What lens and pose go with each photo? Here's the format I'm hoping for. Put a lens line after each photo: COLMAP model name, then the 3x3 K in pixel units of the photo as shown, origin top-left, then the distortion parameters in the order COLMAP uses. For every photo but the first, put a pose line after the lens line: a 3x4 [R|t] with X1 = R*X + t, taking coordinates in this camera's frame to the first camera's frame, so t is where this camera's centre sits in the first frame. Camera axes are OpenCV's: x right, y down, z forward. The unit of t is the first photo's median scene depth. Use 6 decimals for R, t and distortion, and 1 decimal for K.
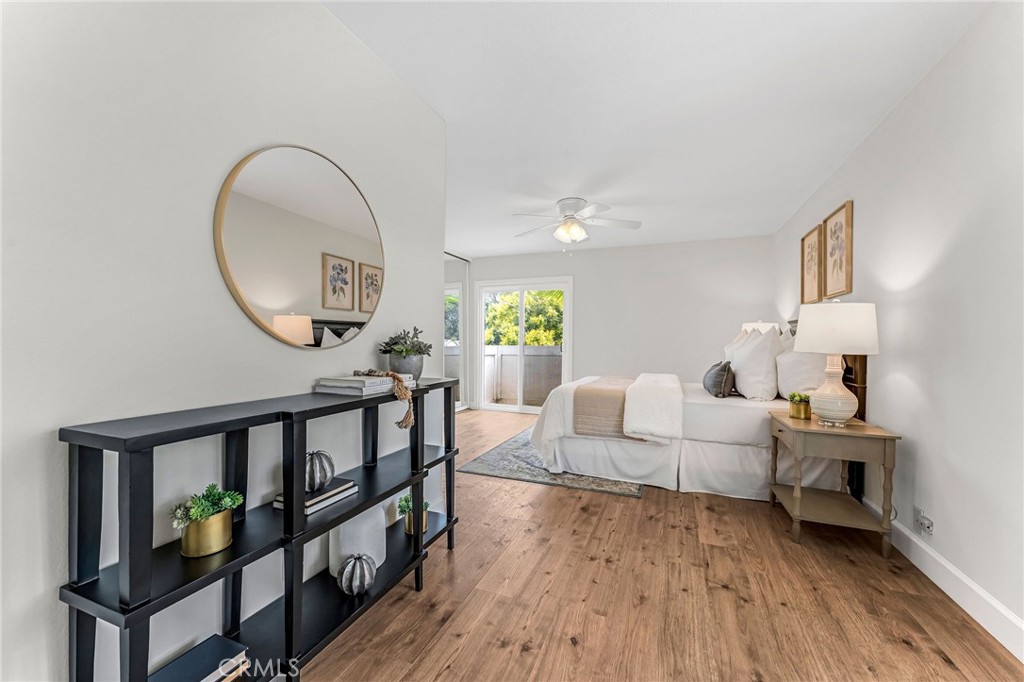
lens RADIAL K [[413.5, 0, 509.4], [0, 413.5, 339.9], [0, 0, 1]] dist [-0.000756, 0.001179]
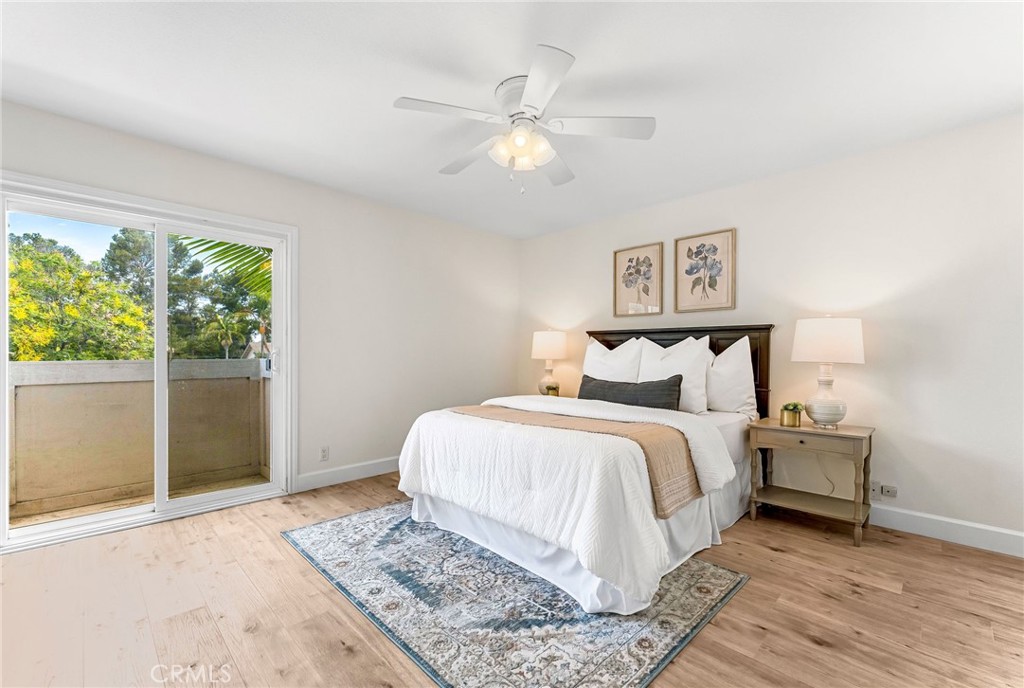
lens RADIAL K [[423.9, 0, 508.1], [0, 423.9, 358.9], [0, 0, 1]] dist [-0.005037, 0.000267]
pose [[0.406177, -0.018272, 0.913612, -0.488276], [-0.006560, 0.999716, 0.022910, -0.000136], [-0.913771, -0.015299, 0.405942, 1.072450]]
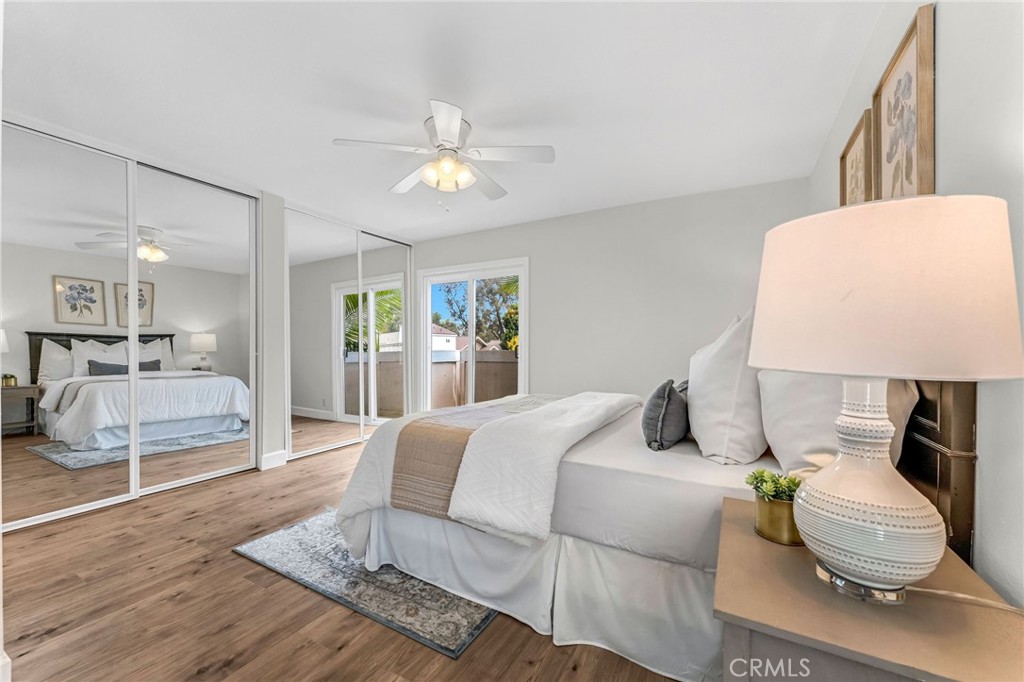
lens RADIAL K [[413.5, 0, 508.3], [0, 413.5, 343.2], [0, 0, 1]] dist [-0.000756, 0.001179]
pose [[0.991227, -0.008331, -0.131904, 0.440207], [0.008152, 0.999965, -0.001900, 0.006826], [0.131916, 0.000808, 0.991261, 0.510916]]
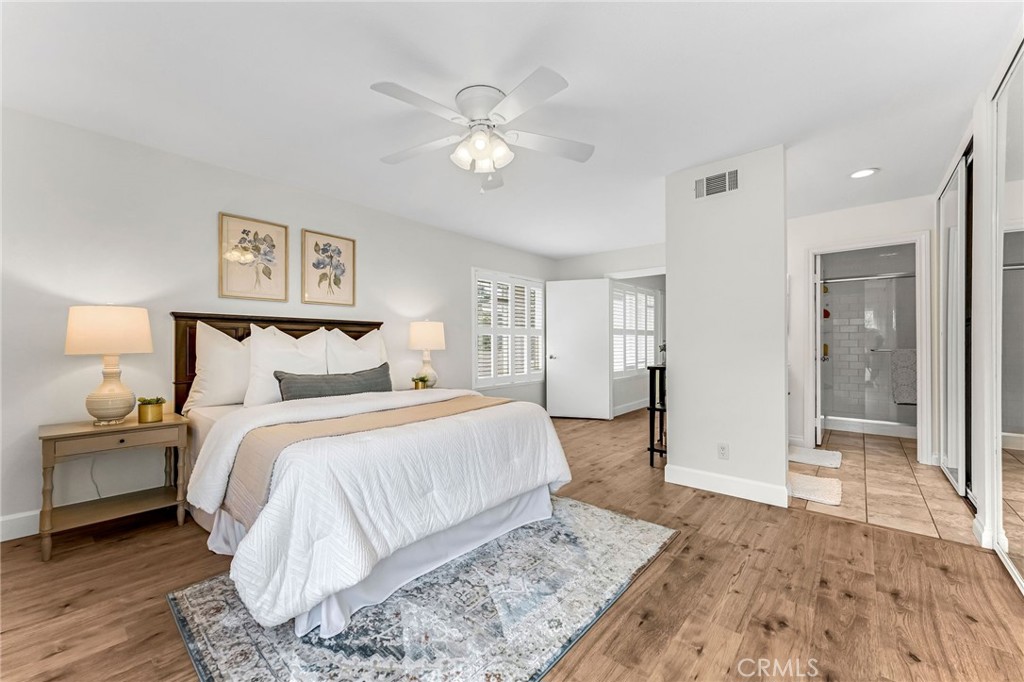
lens RADIAL K [[413.5, 0, 495.6], [0, 413.5, 345.7], [0, 0, 1]] dist [-0.000756, 0.001179]
pose [[-0.937269, -0.006983, 0.348536, -0.091678], [-0.007078, 0.999974, 0.001001, 0.008426], [-0.348534, -0.001528, -0.937295, 2.070120]]
